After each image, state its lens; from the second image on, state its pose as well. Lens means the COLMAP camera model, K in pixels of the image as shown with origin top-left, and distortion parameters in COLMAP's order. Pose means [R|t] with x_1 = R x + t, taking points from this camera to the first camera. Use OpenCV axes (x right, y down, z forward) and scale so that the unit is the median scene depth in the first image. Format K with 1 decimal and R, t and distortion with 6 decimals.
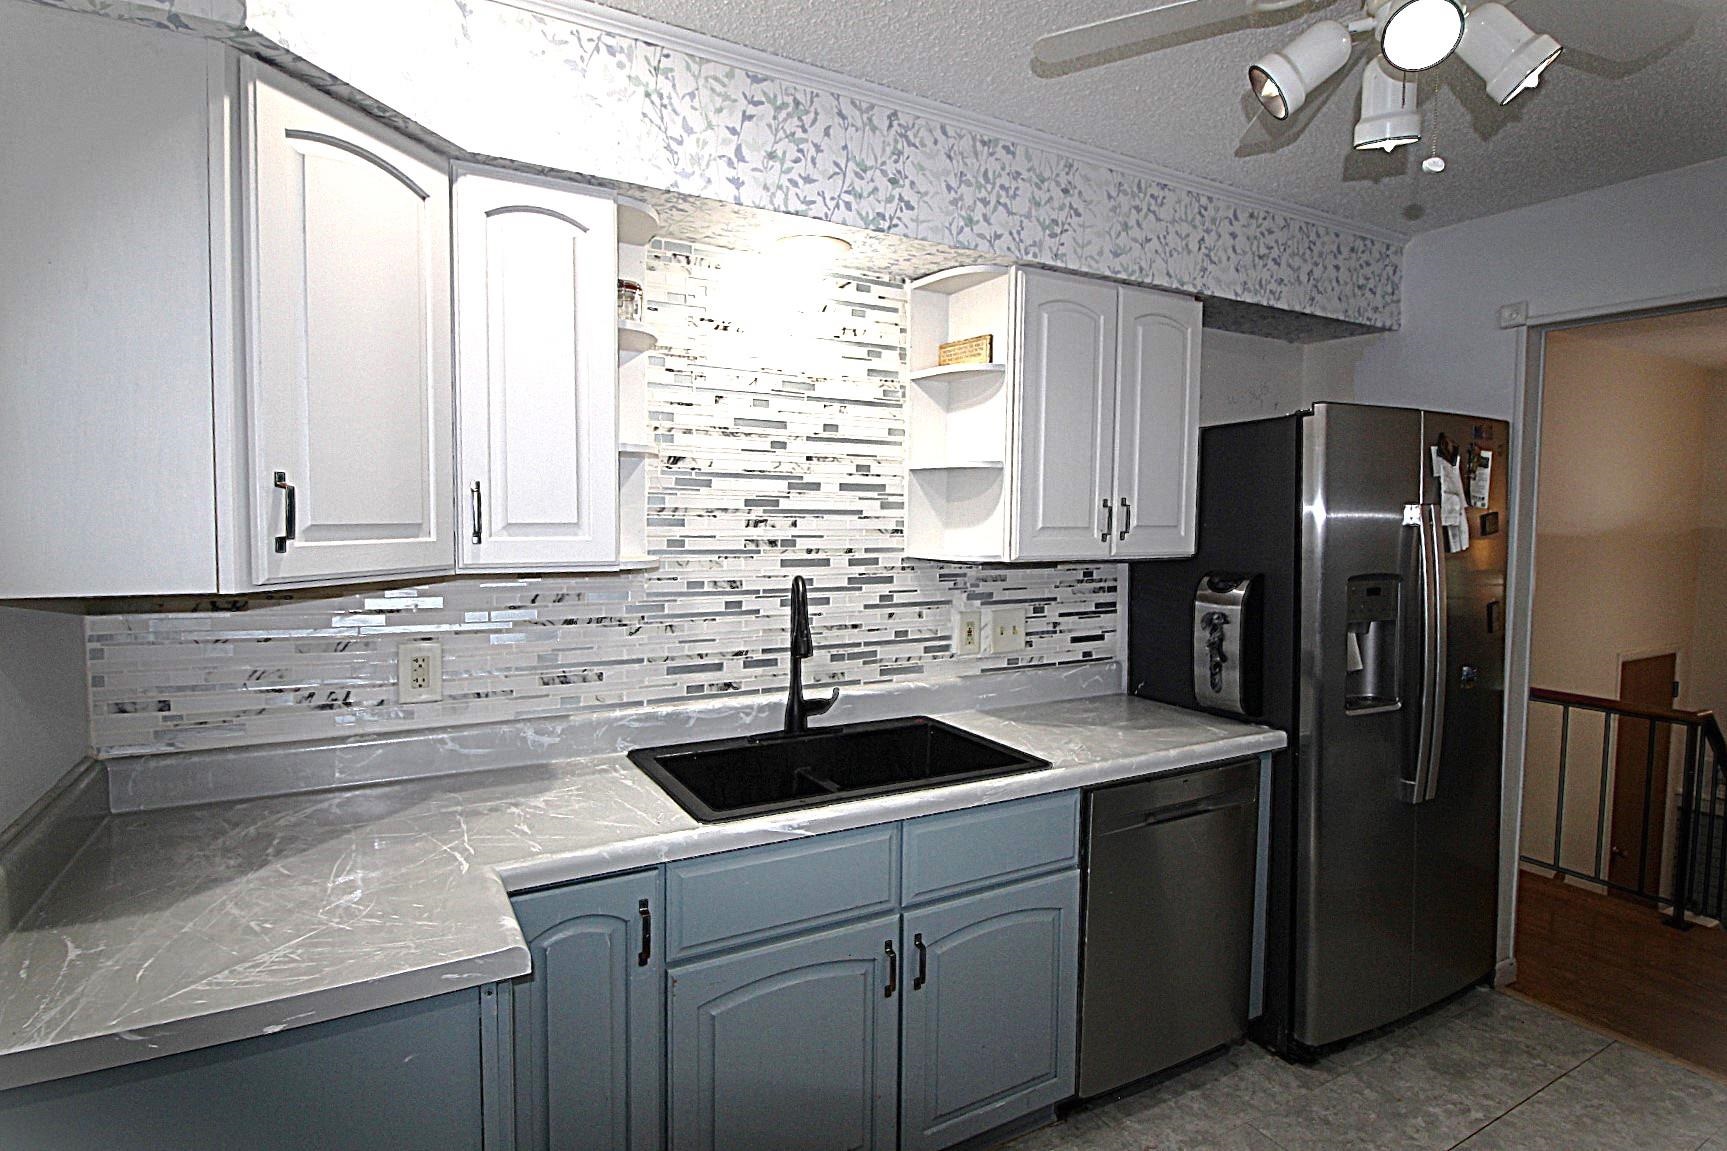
lens RADIAL K [[903.3, 0, 863.5], [0, 903.3, 575.5], [0, 0, 1]] dist [-0.000366, 0.000050]
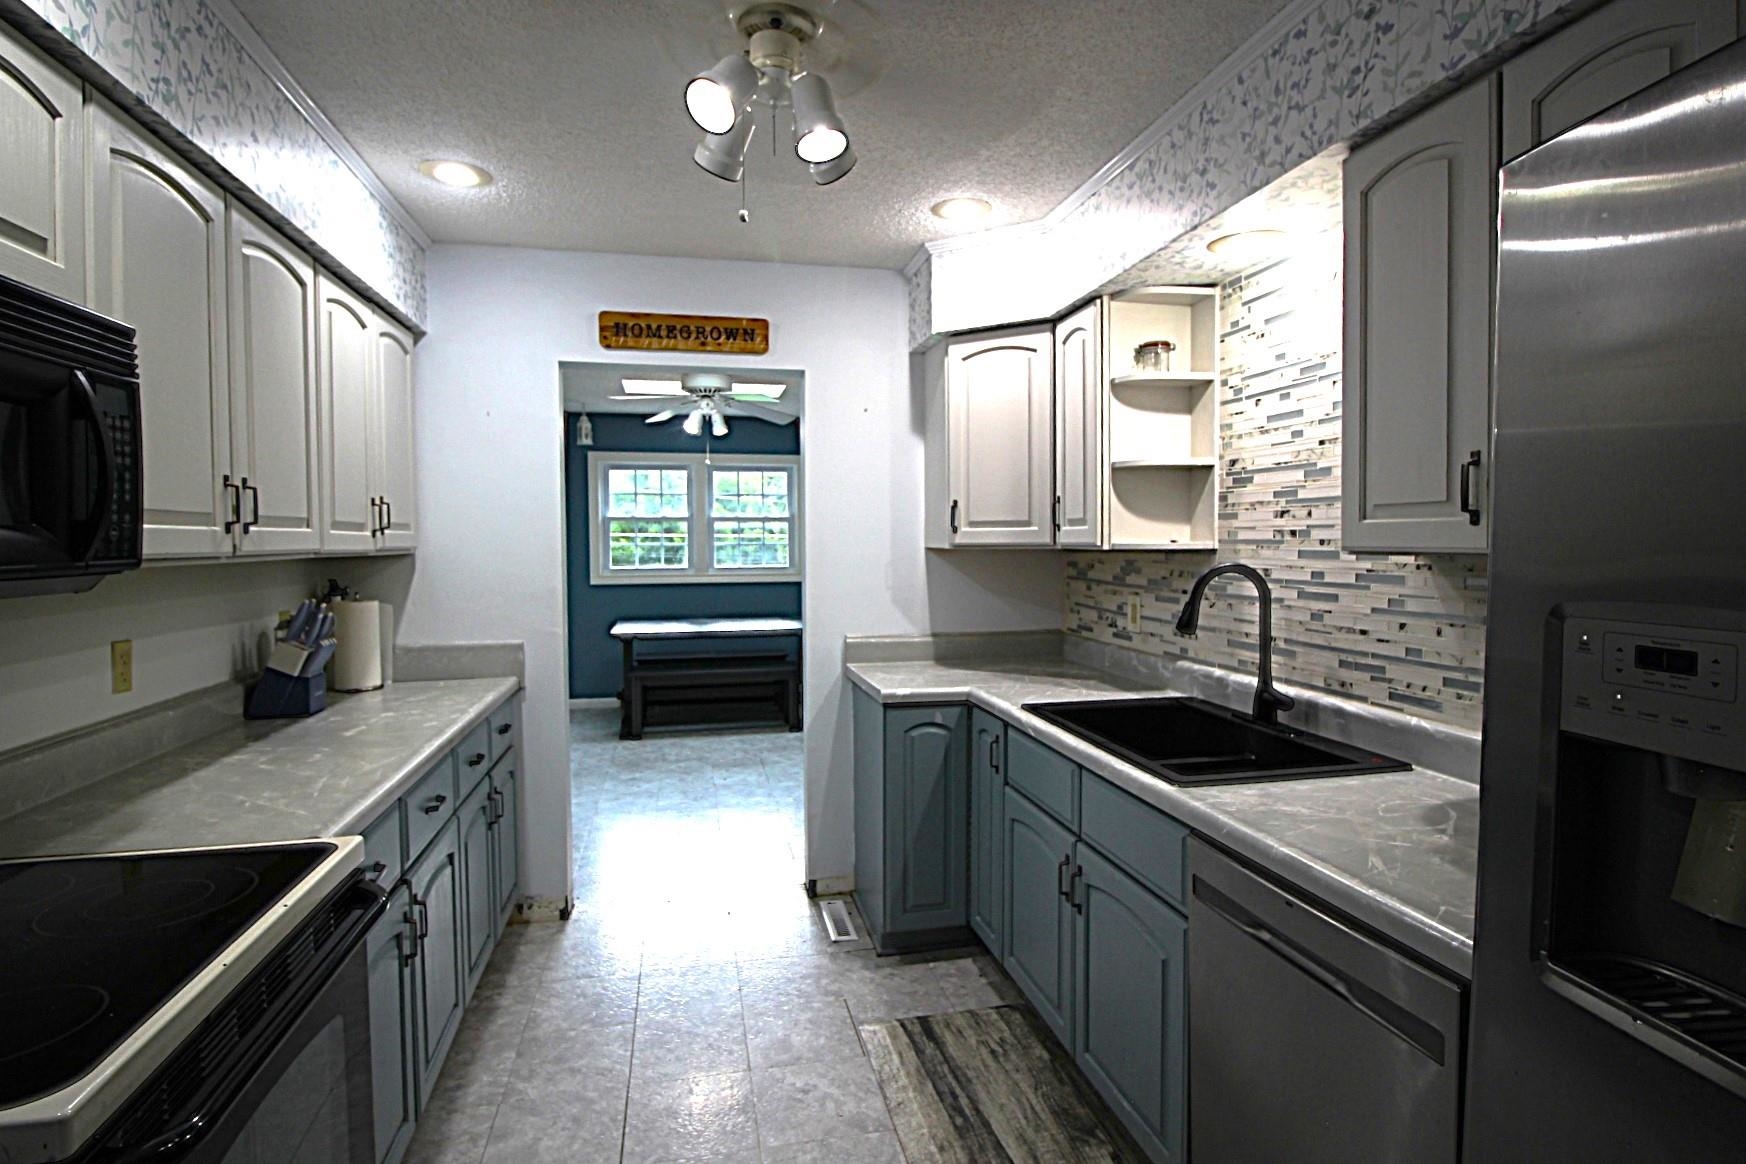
lens RADIAL K [[855.9, 0, 873.0], [0, 855.9, 582.0], [0, 0, 1]] dist [0.000739, -0.000335]
pose [[-0.284478, 0.040004, -0.957848, 0.944093], [-0.063848, 0.996120, 0.060565, -0.010362], [0.956554, 0.078386, -0.280820, 0.831906]]
